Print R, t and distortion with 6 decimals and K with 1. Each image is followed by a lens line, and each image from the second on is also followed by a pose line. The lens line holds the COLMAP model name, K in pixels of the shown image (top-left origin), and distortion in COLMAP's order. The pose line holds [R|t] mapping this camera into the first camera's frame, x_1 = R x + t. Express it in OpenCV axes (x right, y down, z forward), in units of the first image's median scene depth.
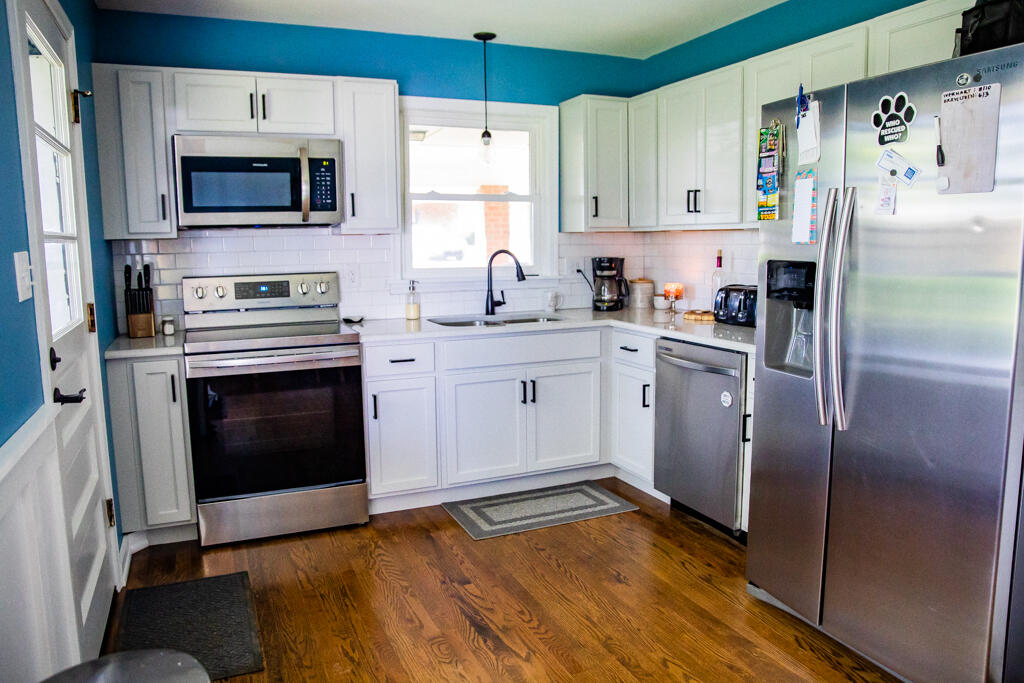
lens RADIAL K [[711.7, 0, 512.0], [0, 711.7, 341.5], [0, 0, 1]] dist [-0.125996, 0.107868]
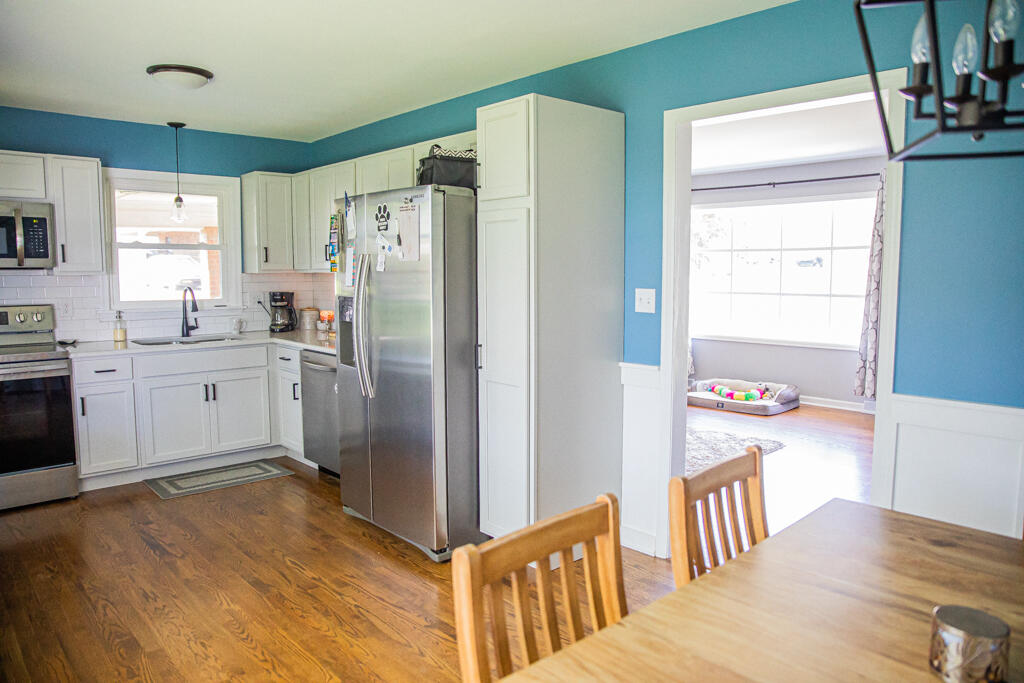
lens RADIAL K [[711.7, 0, 512.0], [0, 711.7, 341.5], [0, 0, 1]] dist [-0.125996, 0.107868]
pose [[0.952034, -0.020362, 0.305316, 0.171315], [0.031568, 0.998995, -0.031810, 0.035299], [-0.304361, 0.039922, 0.951720, -0.452071]]
